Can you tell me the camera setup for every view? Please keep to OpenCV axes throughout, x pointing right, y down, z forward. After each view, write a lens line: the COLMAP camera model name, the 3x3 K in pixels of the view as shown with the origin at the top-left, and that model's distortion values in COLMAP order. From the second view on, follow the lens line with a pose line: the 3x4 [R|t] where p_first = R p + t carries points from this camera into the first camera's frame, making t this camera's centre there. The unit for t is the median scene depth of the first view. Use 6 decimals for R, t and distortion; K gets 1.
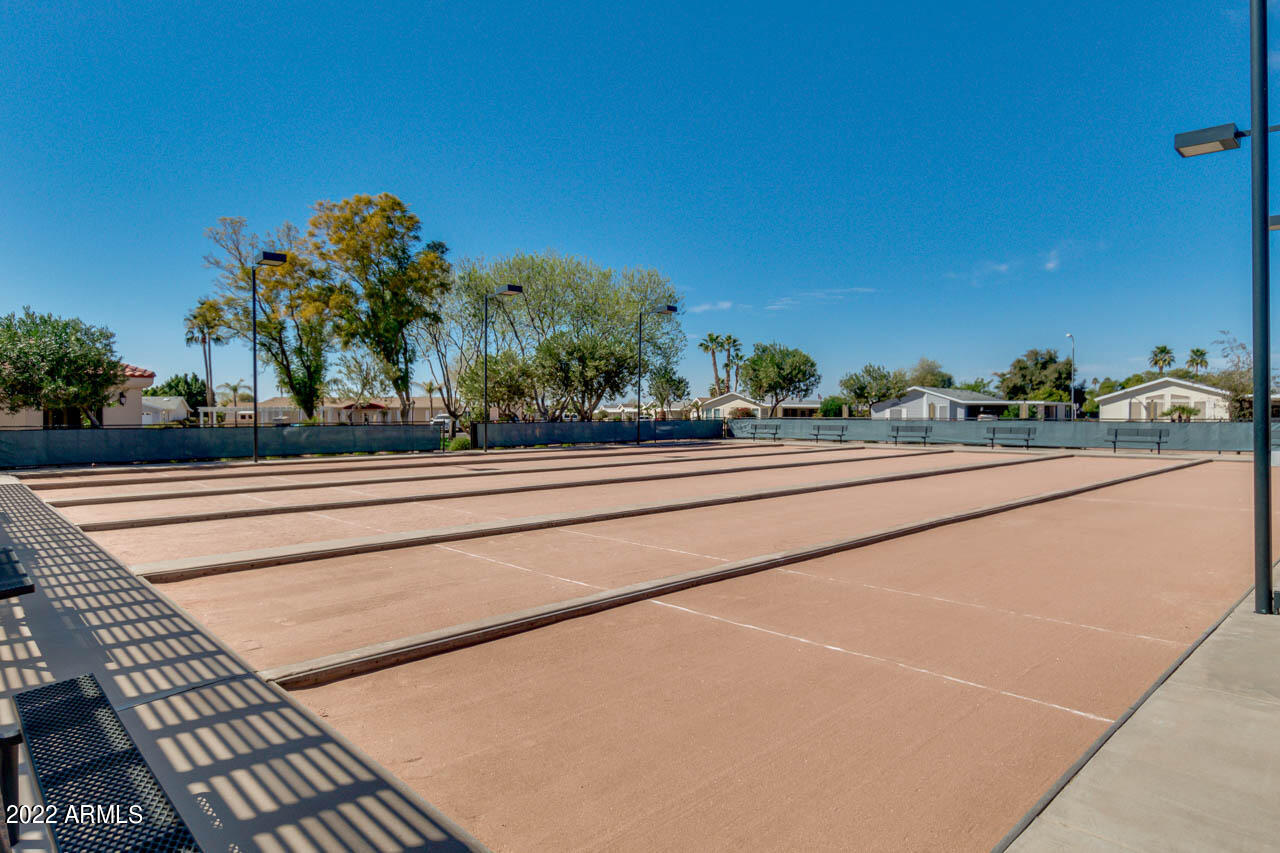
lens RADIAL K [[734.8, 0, 638.6], [0, 734.8, 438.0], [0, 0, 1]] dist [0.008307, 0.000370]
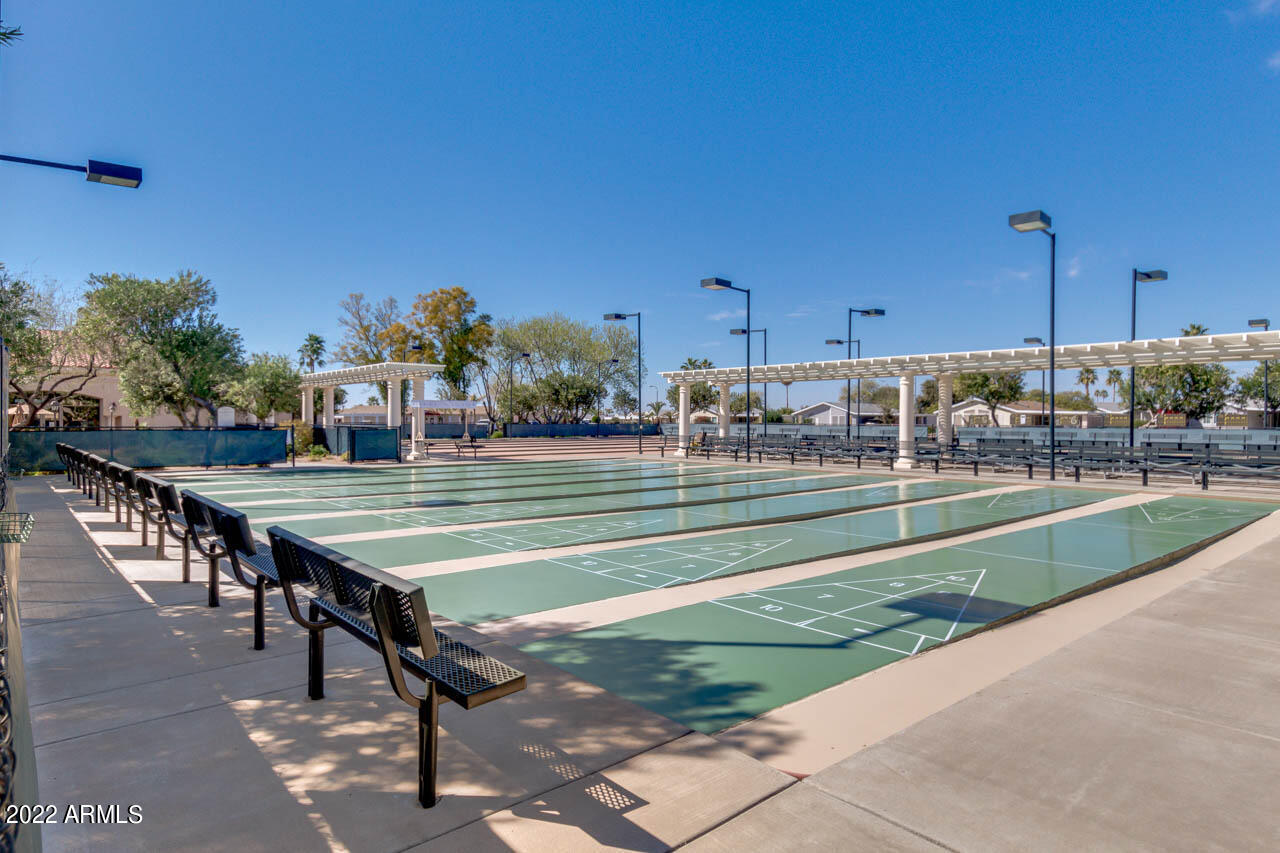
lens RADIAL K [[734.8, 0, 643.5], [0, 734.8, 416.6], [0, 0, 1]] dist [0.008307, 0.000370]
pose [[0.999154, 0.007834, -0.040381, 0.146672], [-0.009374, 0.999230, -0.038086, 0.020974], [0.040051, 0.038432, 0.998458, -0.612450]]
